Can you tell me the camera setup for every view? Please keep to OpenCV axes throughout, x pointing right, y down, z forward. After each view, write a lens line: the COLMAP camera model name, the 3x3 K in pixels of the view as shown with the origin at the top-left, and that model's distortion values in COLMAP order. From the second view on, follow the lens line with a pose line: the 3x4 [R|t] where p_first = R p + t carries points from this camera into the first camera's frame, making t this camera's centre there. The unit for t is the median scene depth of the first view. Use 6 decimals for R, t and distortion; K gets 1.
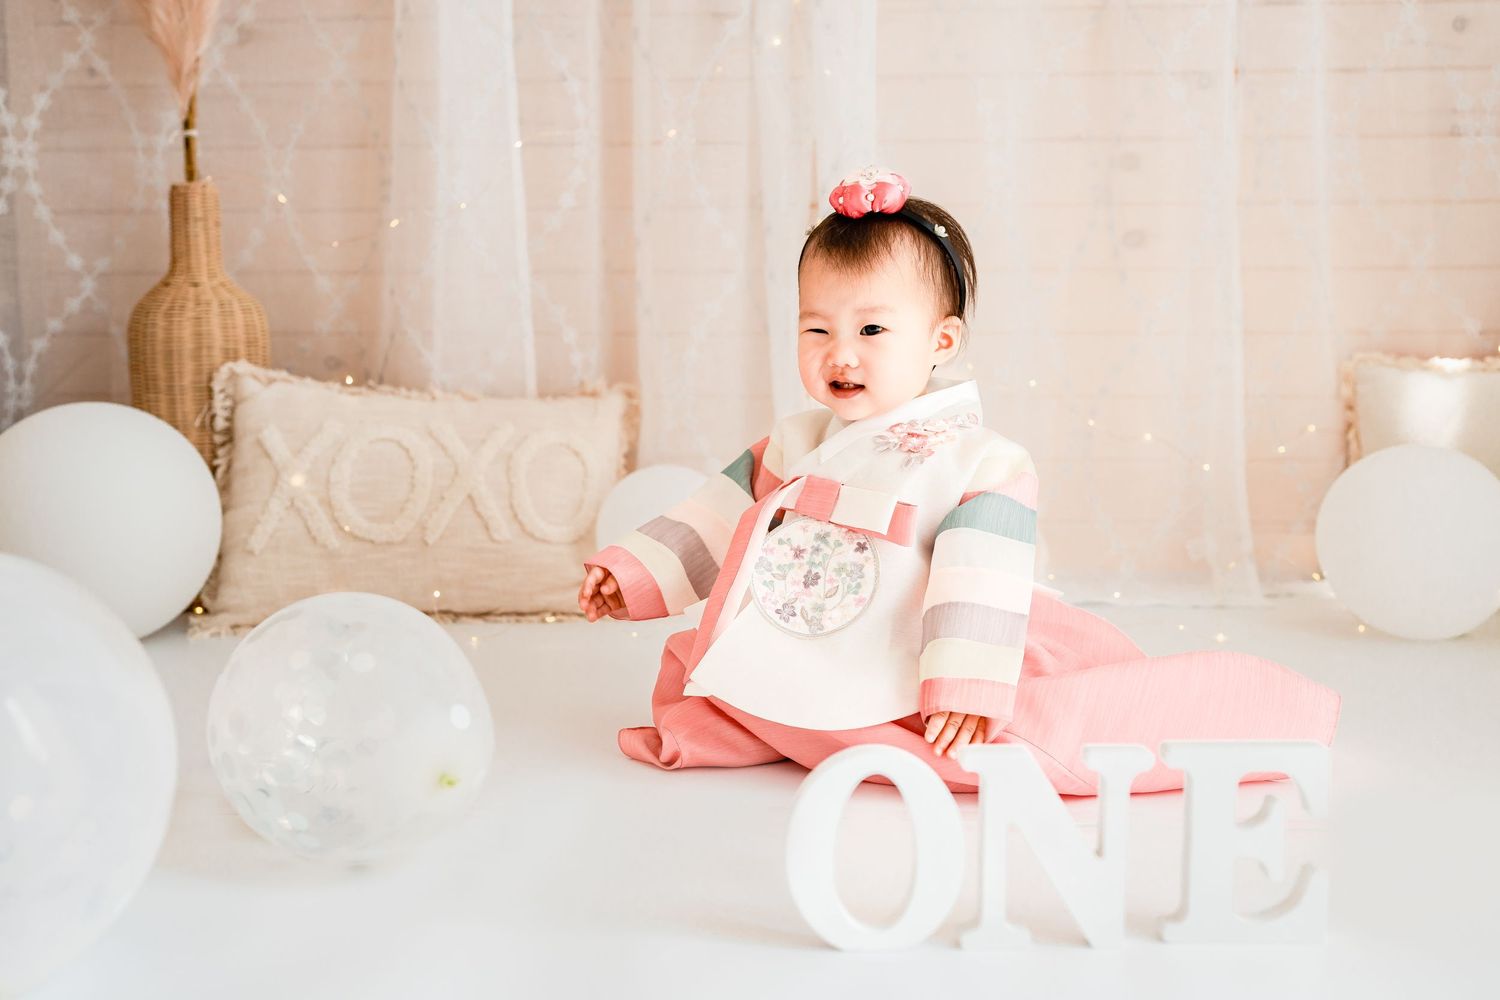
lens RADIAL K [[1687.2, 0, 718.8], [0, 1687.2, 501.4], [0, 0, 1]] dist [-0.003756, 0.007665]
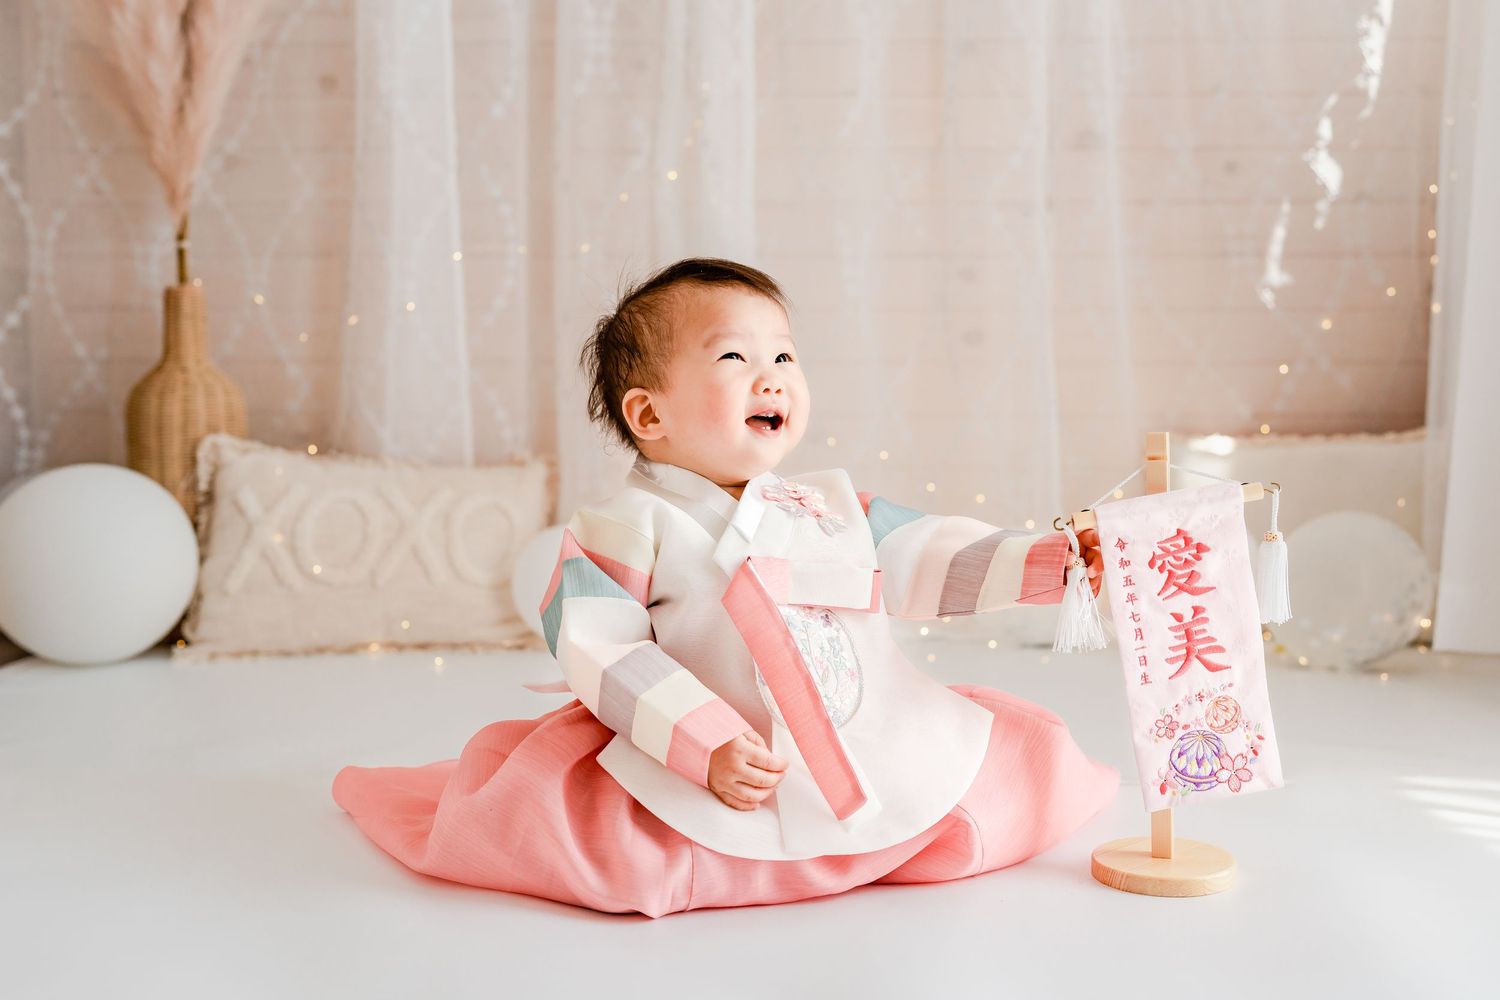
lens RADIAL K [[1620.2, 0, 756.2], [0, 1620.2, 474.0], [0, 0, 1]] dist [-0.001359, -0.008319]
pose [[0.998853, 0.002901, 0.047802, 0.038560], [0.000432, 0.997578, -0.069551, 0.024270], [-0.047888, 0.069492, 0.996432, -0.153154]]
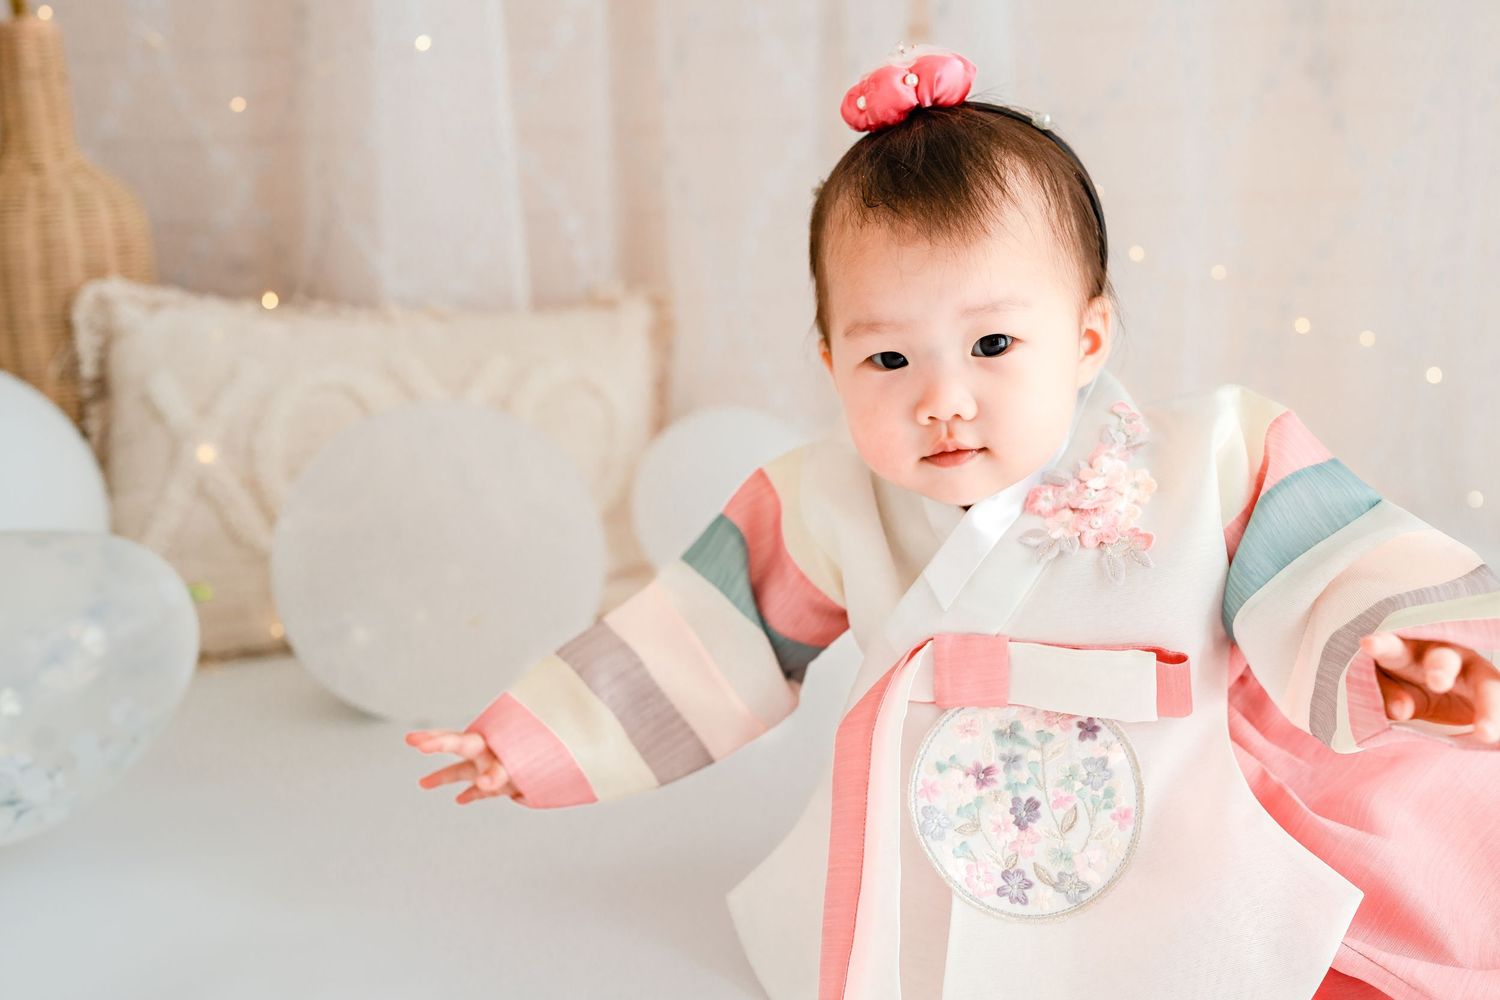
lens RADIAL K [[1737.0, 0, 750.0], [0, 1737.0, 500.0], [0, 0, 1]] dist [0.009015, -0.014581]
pose [[0.996866, -0.040606, 0.067885, -0.070053], [0.033802, 0.994560, 0.098528, -0.052785], [-0.071517, -0.095925, 0.992816, 0.249272]]
